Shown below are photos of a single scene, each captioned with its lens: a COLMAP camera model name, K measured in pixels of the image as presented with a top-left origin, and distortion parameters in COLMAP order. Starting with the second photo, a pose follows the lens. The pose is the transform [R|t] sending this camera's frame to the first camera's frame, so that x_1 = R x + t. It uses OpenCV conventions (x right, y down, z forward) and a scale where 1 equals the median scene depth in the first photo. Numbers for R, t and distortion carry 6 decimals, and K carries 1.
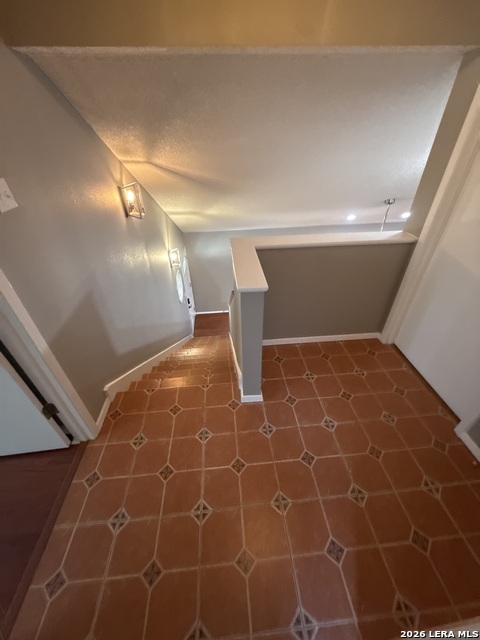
lens RADIAL K [[255.8, 0, 241.0], [0, 255.8, 320.0], [0, 0, 1]] dist [0.000820, 0.000486]
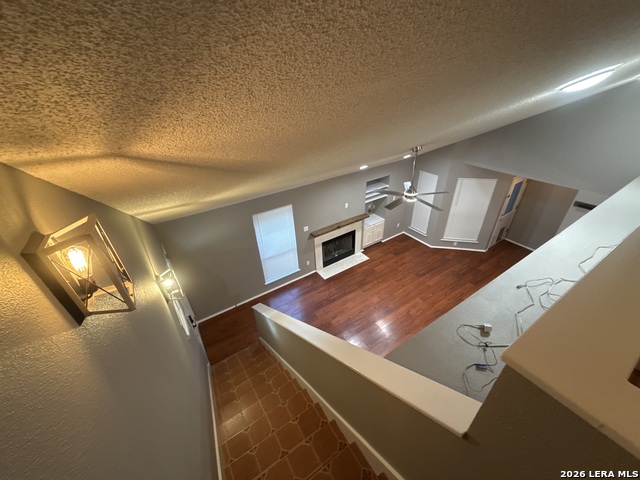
lens RADIAL K [[255.8, 0, 320.2], [0, 255.8, 237.4], [0, 0, 1]] dist [0.000820, 0.000486]
pose [[0.885637, -0.257935, 0.386156, -0.271417], [0.291794, 0.955990, -0.030663, -0.404936], [-0.361252, 0.139835, 0.921924, 0.573750]]
